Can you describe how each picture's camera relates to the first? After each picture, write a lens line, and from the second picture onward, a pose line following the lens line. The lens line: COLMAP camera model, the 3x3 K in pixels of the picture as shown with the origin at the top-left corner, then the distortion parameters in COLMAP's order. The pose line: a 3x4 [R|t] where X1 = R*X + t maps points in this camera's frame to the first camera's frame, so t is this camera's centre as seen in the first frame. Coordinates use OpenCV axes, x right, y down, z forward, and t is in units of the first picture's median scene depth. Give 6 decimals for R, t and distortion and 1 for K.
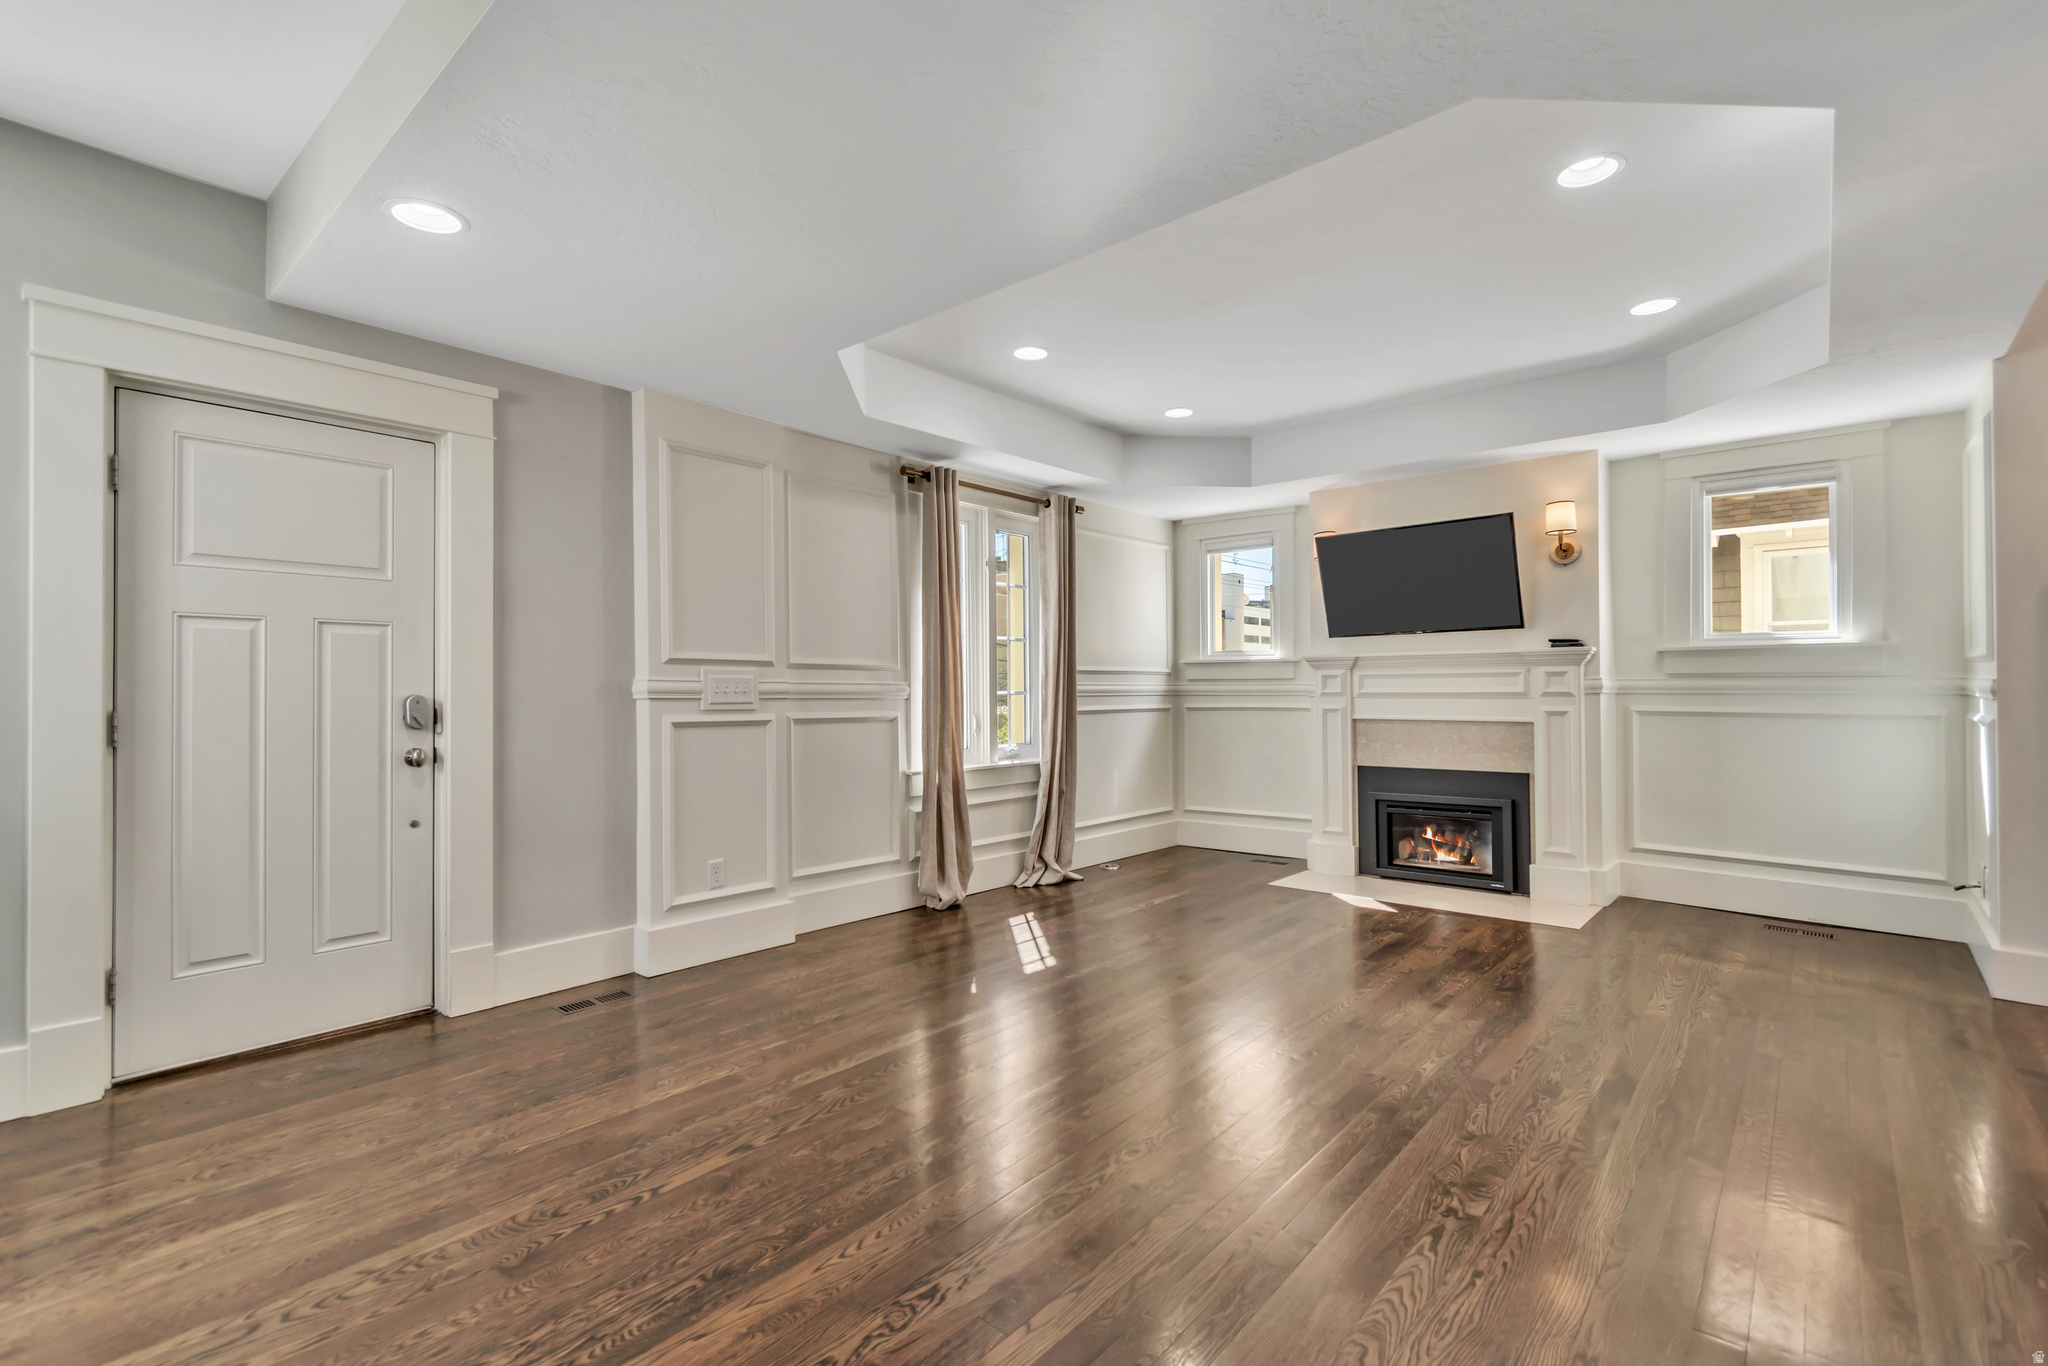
lens RADIAL K [[915.3, 0, 1026.7], [0, 915.3, 684.9], [0, 0, 1]] dist [-0.001560, -0.000156]
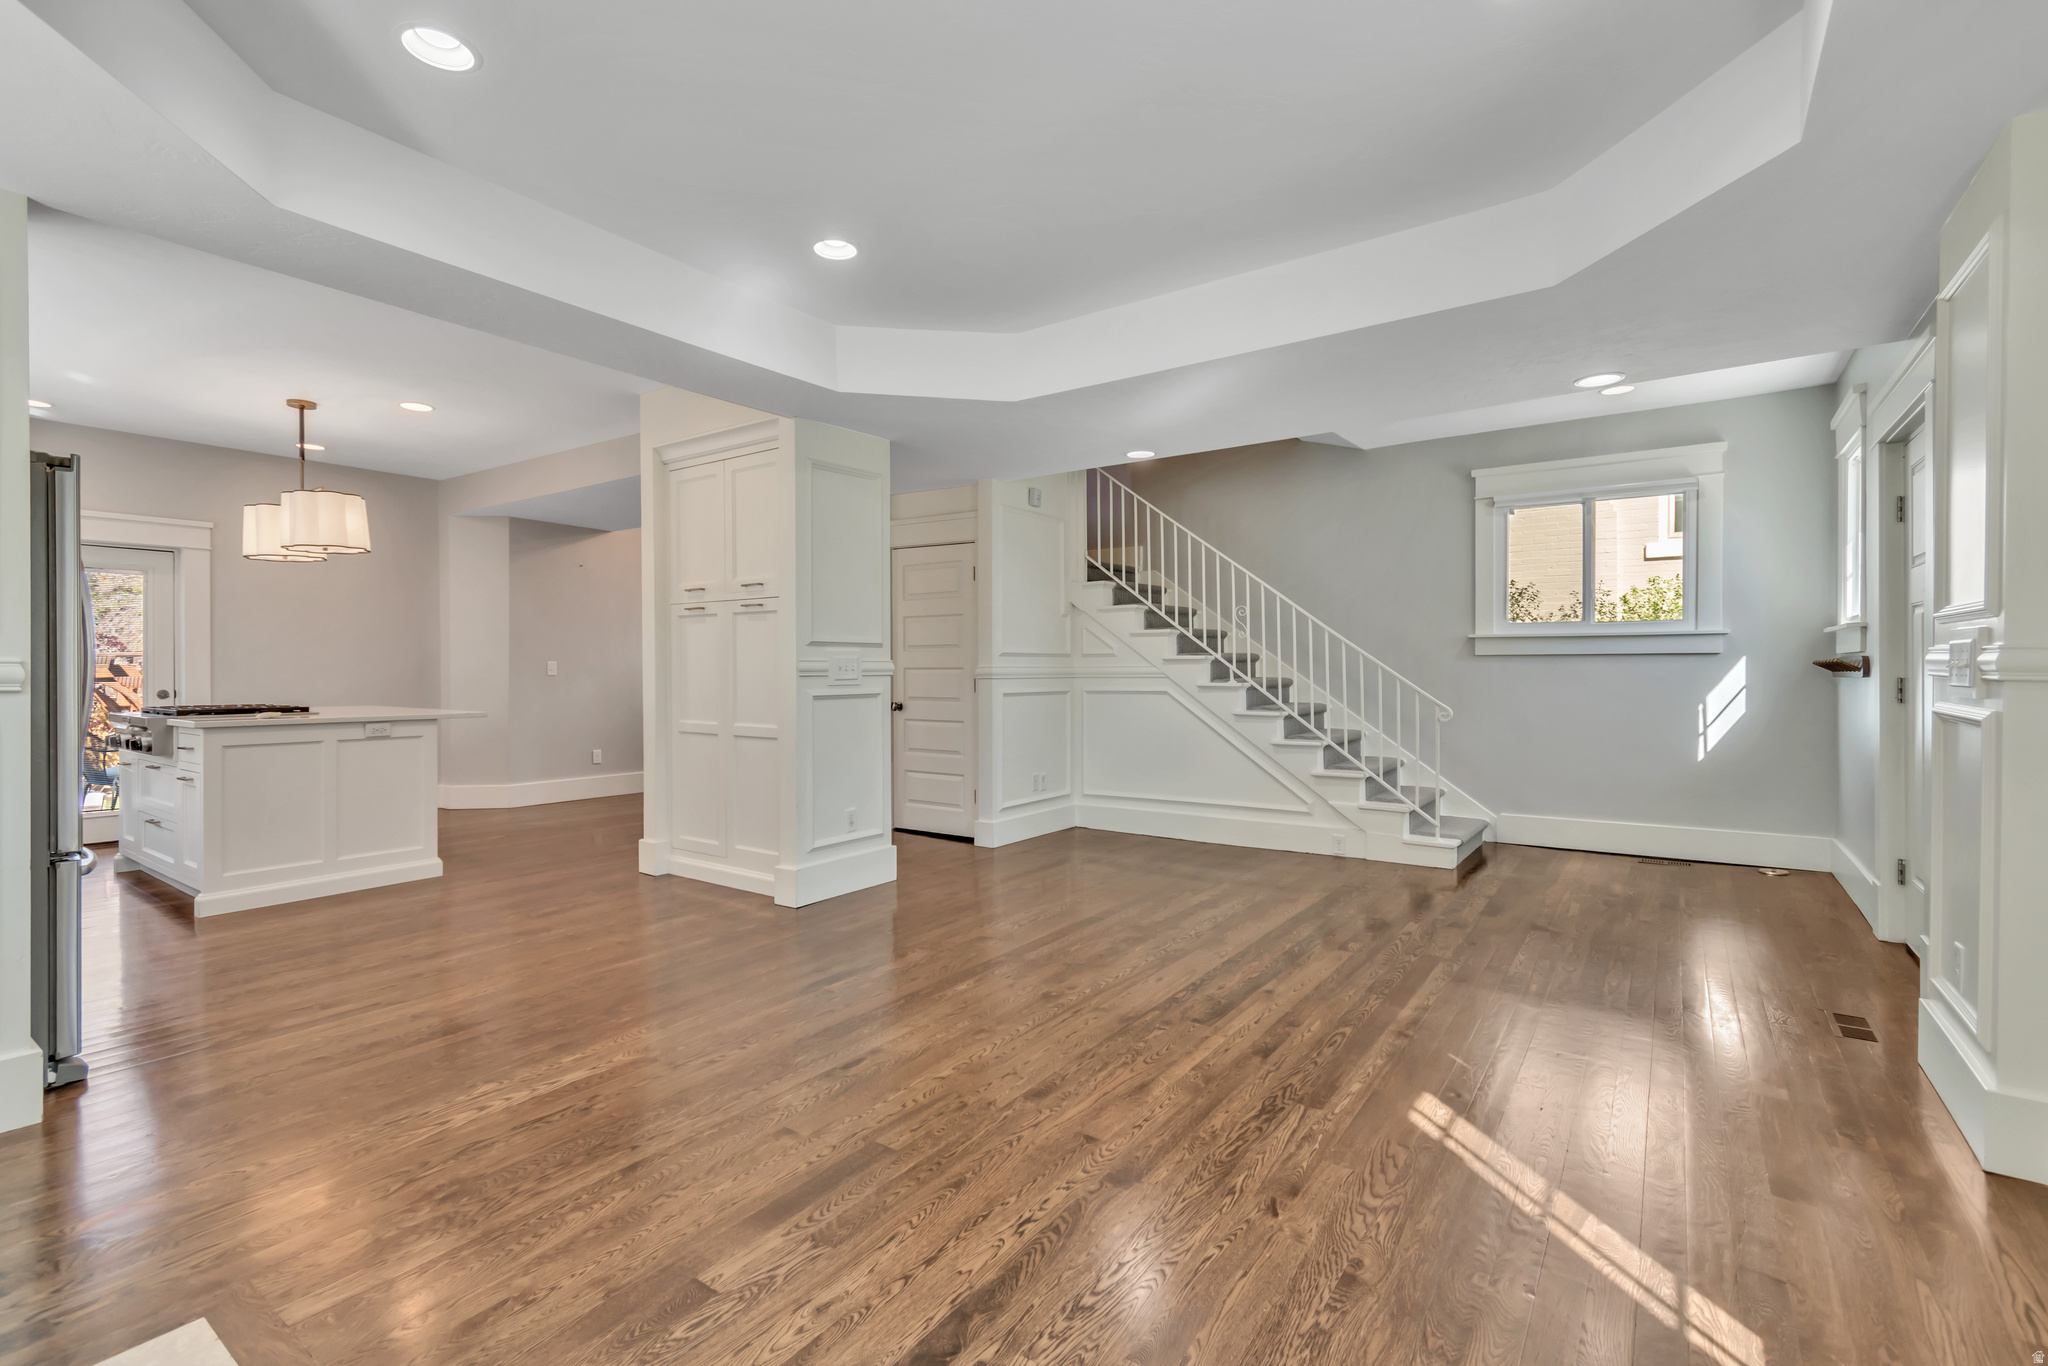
lens RADIAL K [[920.3, 0, 1029.3], [0, 920.3, 668.9], [0, 0, 1]] dist [-0.000925, -0.000121]
pose [[-0.993874, 0.007362, -0.110272, 0.269826], [0.008066, 0.999950, -0.005938, 0.006805], [0.110222, -0.006791, -0.993884, 1.230554]]
